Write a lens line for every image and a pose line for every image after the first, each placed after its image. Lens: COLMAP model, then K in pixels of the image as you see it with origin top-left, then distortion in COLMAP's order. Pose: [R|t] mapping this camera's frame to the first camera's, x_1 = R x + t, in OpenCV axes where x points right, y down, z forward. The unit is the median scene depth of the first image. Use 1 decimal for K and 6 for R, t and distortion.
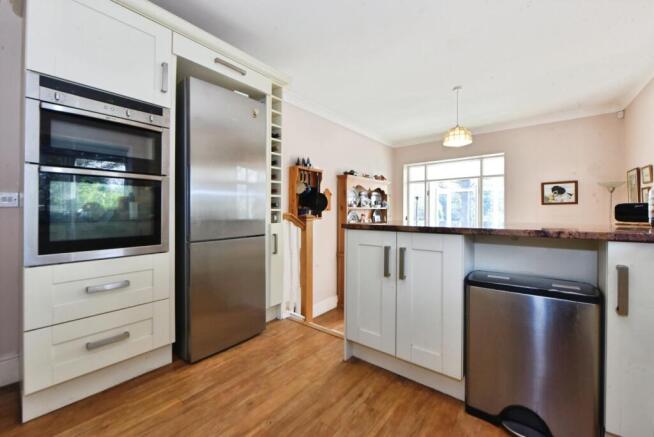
lens RADIAL K [[255.0, 0, 329.5], [0, 255.0, 216.0], [0, 0, 1]] dist [-0.004110, -0.000049]
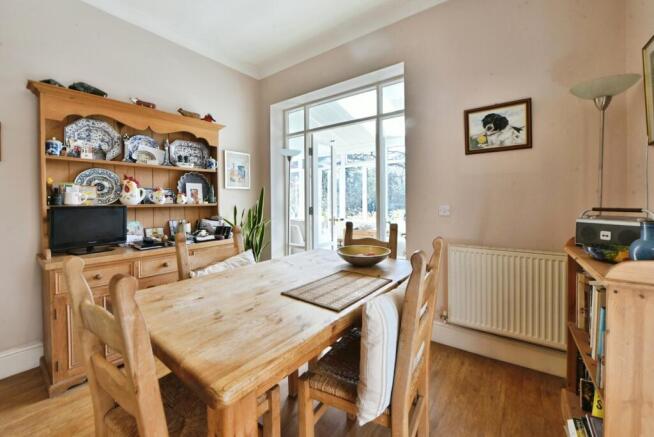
lens RADIAL K [[255.0, 0, 324.9], [0, 255.0, 201.3], [0, 0, 1]] dist [-0.004110, -0.000049]
pose [[0.999099, 0.001153, 0.042426, 0.543882], [-0.000585, 0.999910, -0.013402, 0.057002], [-0.042438, 0.013365, 0.999010, 0.517466]]
